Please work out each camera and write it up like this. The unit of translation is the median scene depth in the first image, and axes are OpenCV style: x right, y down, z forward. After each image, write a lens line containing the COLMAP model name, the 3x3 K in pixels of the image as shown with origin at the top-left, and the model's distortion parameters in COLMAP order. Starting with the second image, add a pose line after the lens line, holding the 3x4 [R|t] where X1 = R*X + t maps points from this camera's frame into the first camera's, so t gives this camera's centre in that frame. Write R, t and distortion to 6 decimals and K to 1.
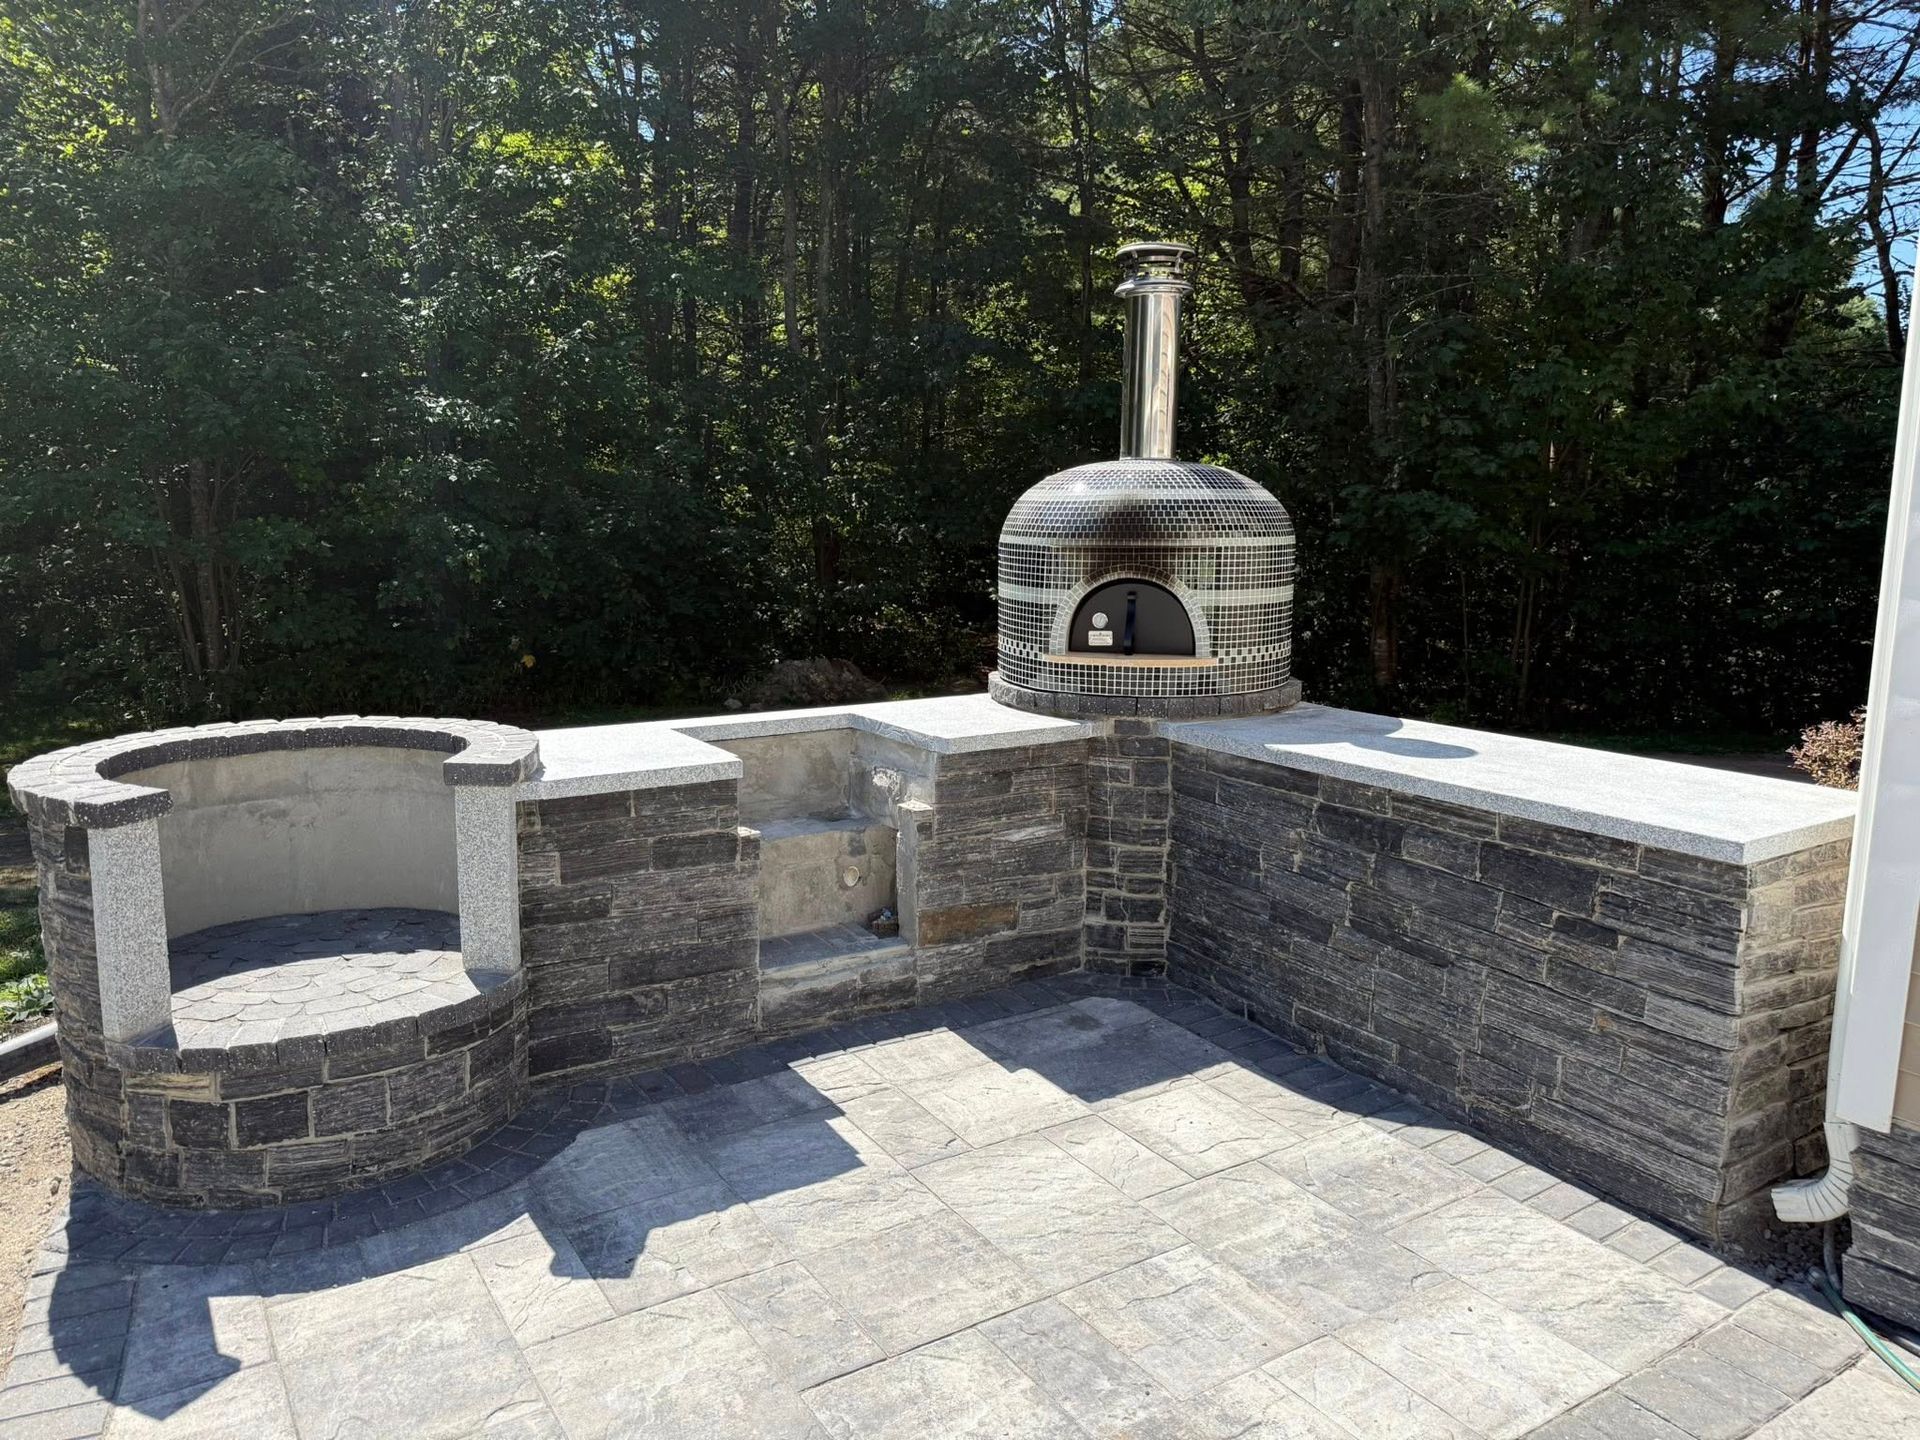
lens RADIAL K [[1298.8, 0, 961.1], [0, 1298.8, 709.6], [0, 0, 1]] dist [-0.022753, -0.008012]
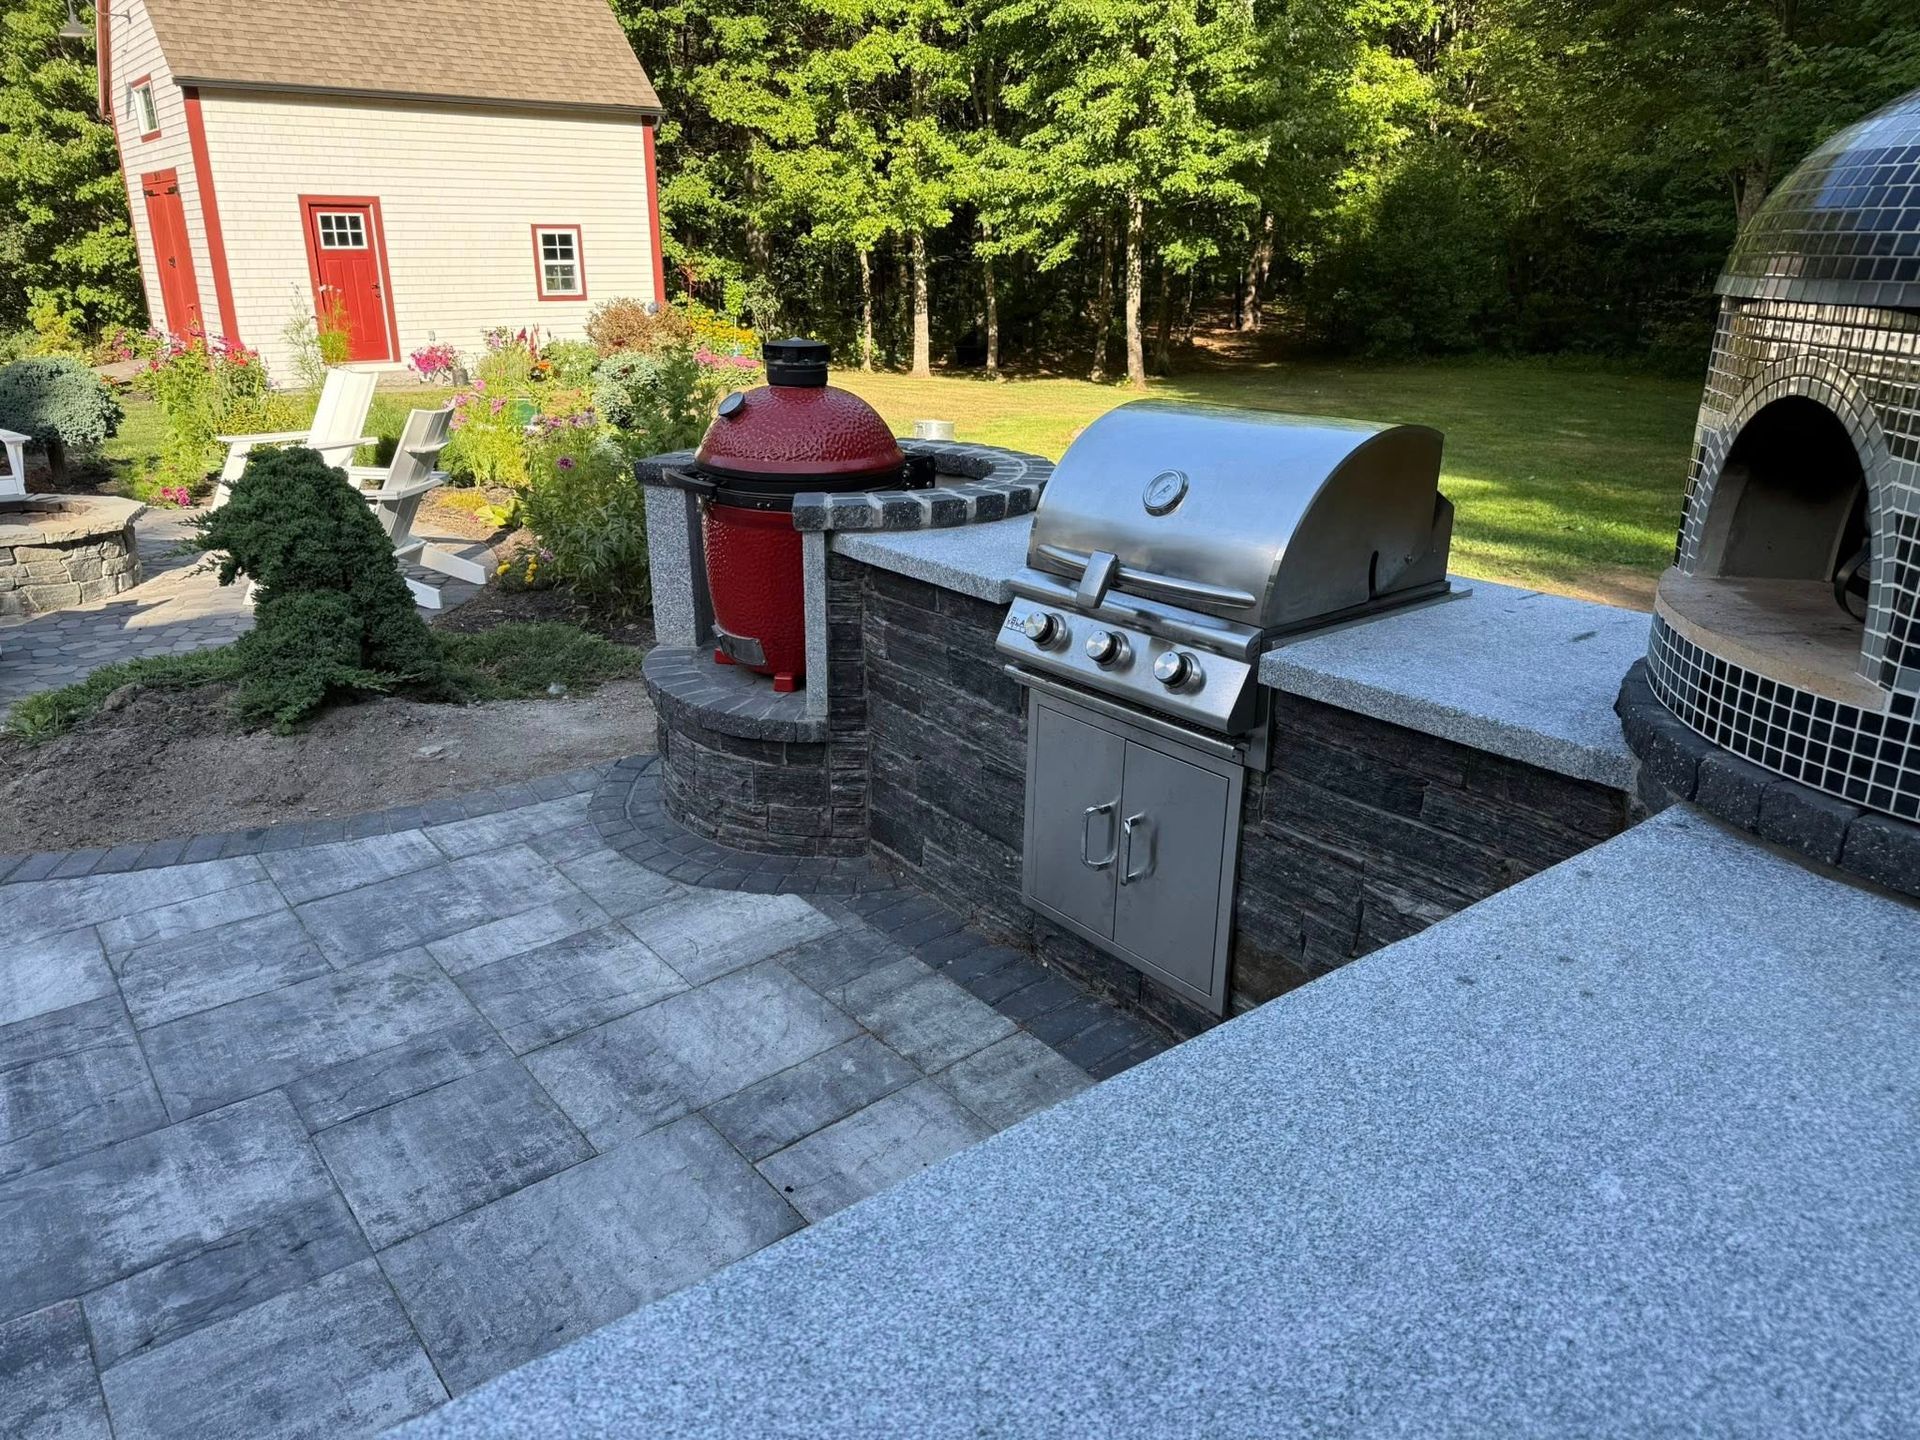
lens RADIAL K [[1298.8, 0, 954.4], [0, 1298.8, 722.7], [0, 0, 1]] dist [-0.022753, -0.008012]
pose [[0.107349, 0.335781, -0.935803, 0.593025], [-0.145952, 0.936367, 0.319241, -0.125597], [0.983450, 0.102312, 0.149526, 0.965604]]
